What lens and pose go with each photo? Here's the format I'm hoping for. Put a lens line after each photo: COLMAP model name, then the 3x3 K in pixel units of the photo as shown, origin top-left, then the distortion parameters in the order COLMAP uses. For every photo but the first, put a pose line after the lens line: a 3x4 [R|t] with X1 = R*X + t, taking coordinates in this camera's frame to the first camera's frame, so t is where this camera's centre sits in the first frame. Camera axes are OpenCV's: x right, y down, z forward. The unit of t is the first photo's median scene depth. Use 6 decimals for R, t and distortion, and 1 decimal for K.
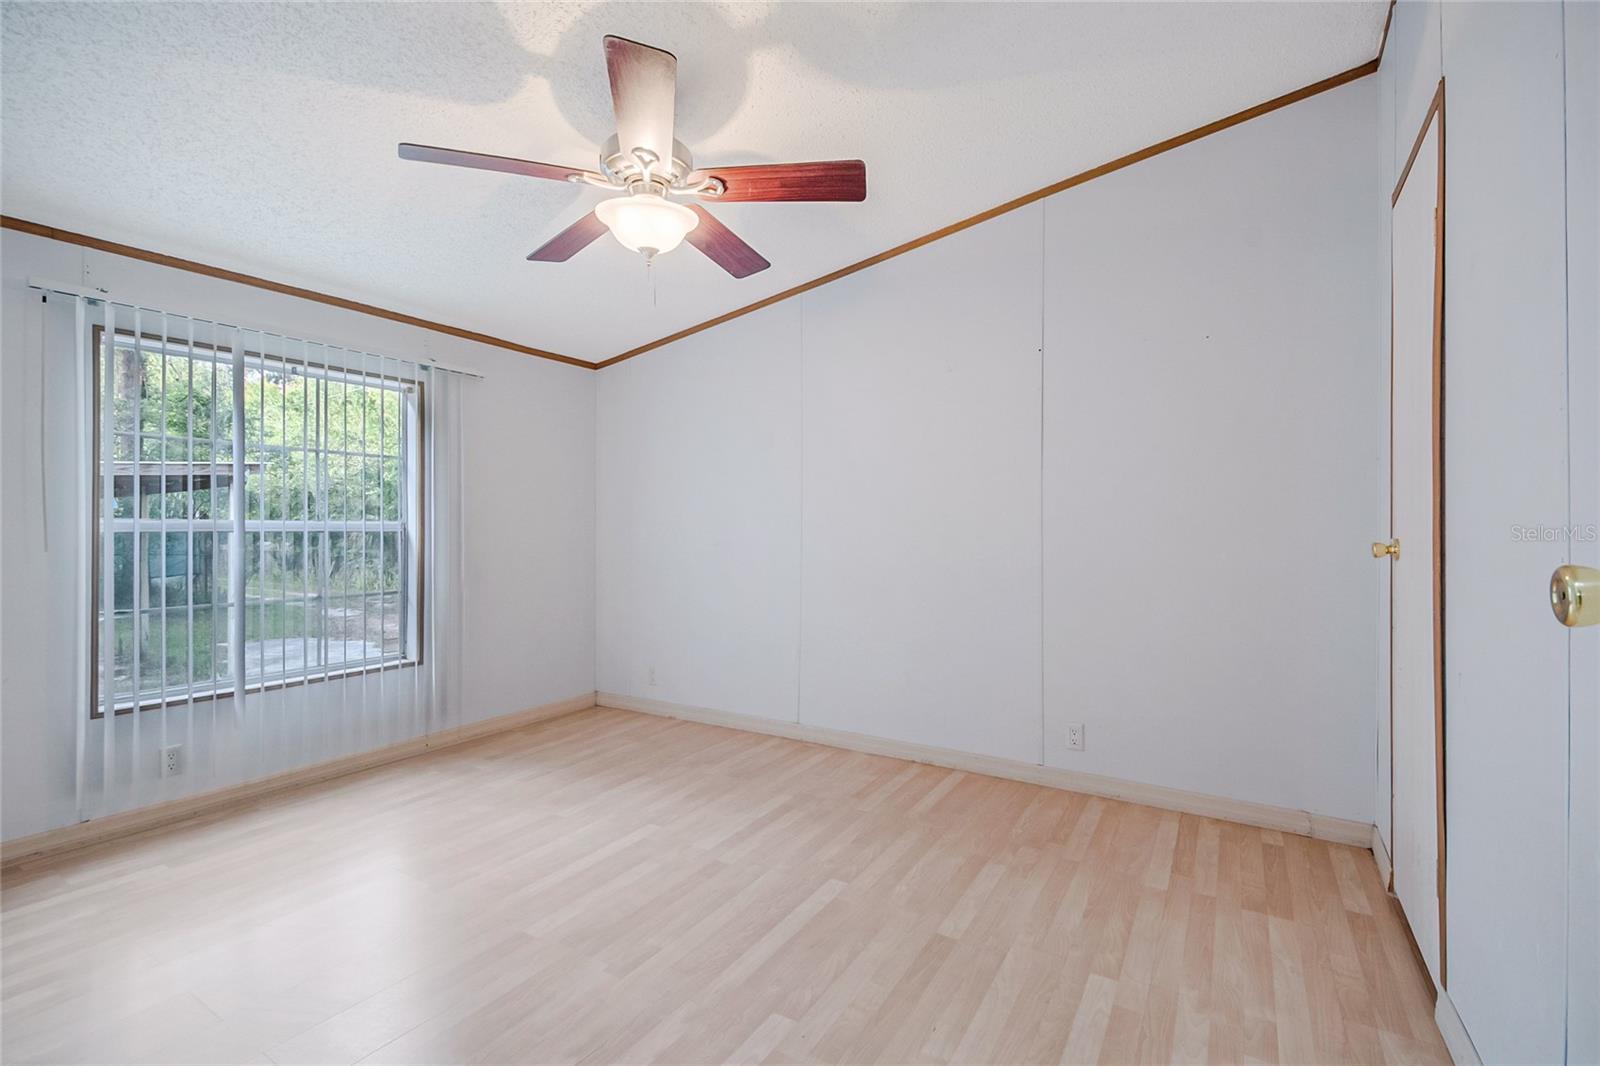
lens RADIAL K [[697.3, 0, 800.4], [0, 697.3, 531.2], [0, 0, 1]] dist [-0.002265, -0.001095]
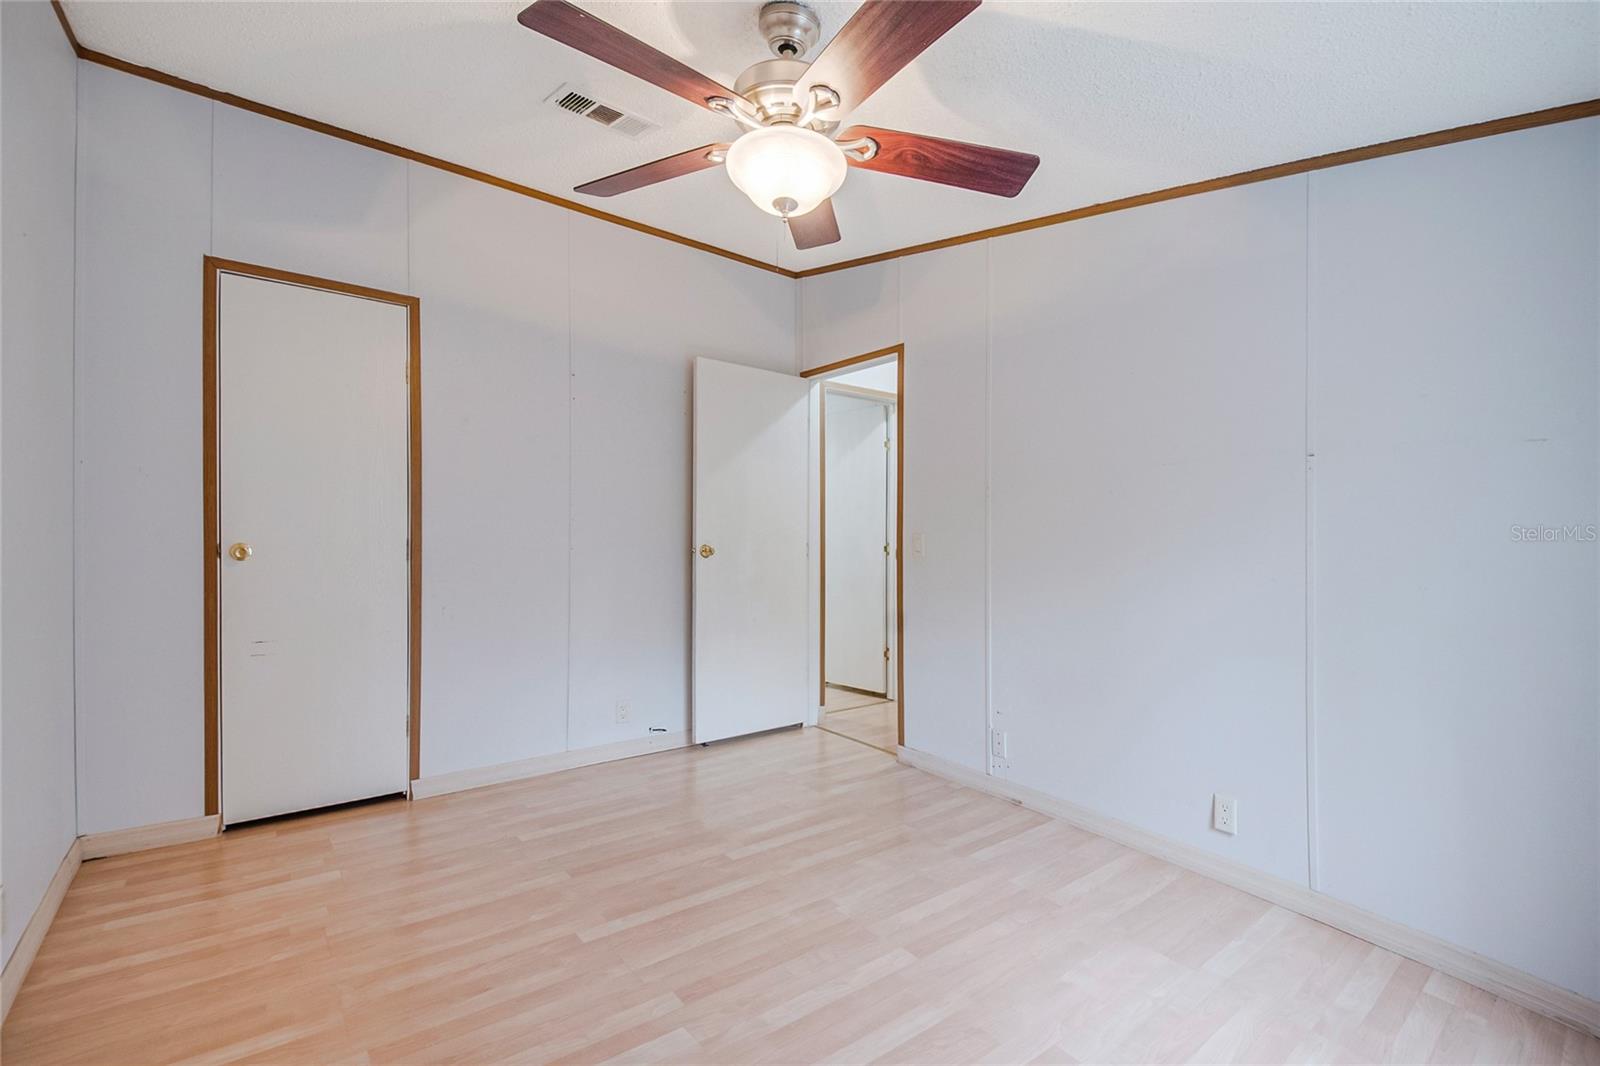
lens RADIAL K [[697.3, 0, 796.6], [0, 697.3, 537.5], [0, 0, 1]] dist [-0.002265, -0.001095]
pose [[-0.937214, -0.007137, 0.348683, -0.490356], [-0.010206, 0.999924, -0.006966, -0.000594], [-0.348607, -0.010087, -0.937215, 1.691099]]
